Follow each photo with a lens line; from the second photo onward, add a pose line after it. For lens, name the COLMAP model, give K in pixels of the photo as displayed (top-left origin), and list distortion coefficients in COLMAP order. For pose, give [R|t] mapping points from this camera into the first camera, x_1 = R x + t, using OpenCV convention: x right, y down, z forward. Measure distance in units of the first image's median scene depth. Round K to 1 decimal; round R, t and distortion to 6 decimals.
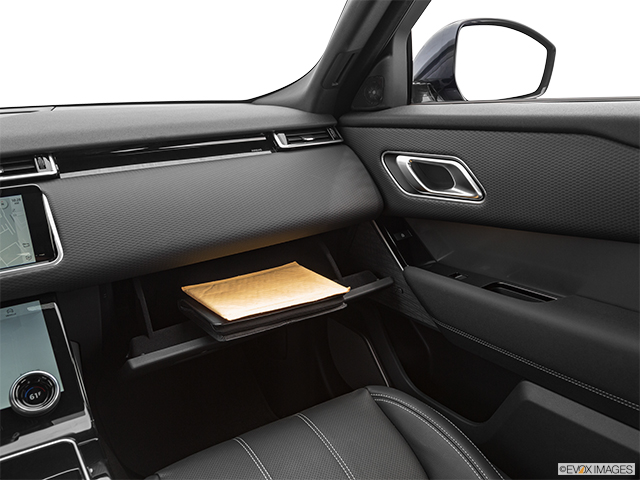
lens RADIAL K [[569.1, 0, 320.0], [0, 569.1, 240.0], [0, 0, 1]] dist [-0.003803, 0.001296]
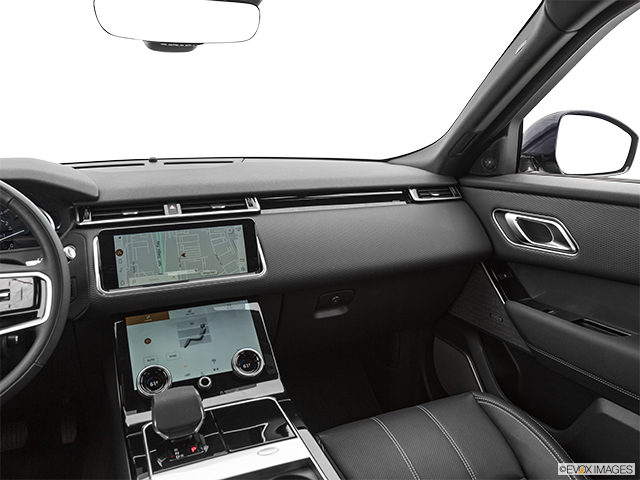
lens RADIAL K [[513.0, 0, 336.4], [0, 513.0, 238.0], [0, 0, 1]] dist [-0.047001, 0.004170]
pose [[0.988488, 0.075432, -0.131156, -0.086680], [-0.083611, 0.994809, -0.058006, 0.006160], [0.126100, 0.068305, 0.989663, -0.177552]]
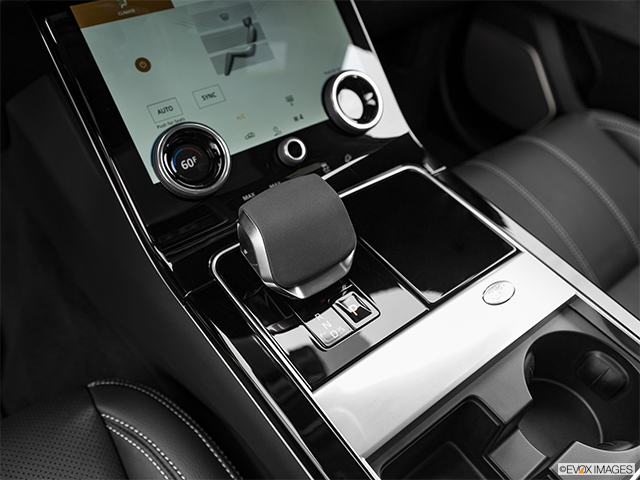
lens RADIAL K [[569.1, 0, 320.0], [0, 569.1, 240.0], [0, 0, 1]] dist [-0.003803, 0.001296]
pose [[0.985426, 0.030457, 0.167354, -0.429151], [-0.108013, 0.872078, 0.477298, 0.055240], [-0.131409, -0.488418, 0.862658, 0.199820]]
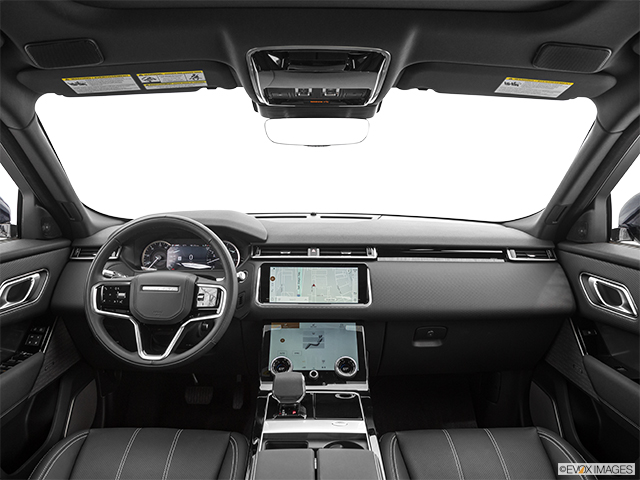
lens RADIAL K [[485.8, 0, 320.0], [0, 485.8, 240.0], [0, 0, 1]] dist [-0.152000, 0.078627]
pose [[0.847026, 0.130102, -0.515383, 0.153417], [-0.197059, 0.977352, -0.077144, -0.013107], [0.493674, 0.166904, 0.853481, -0.366071]]
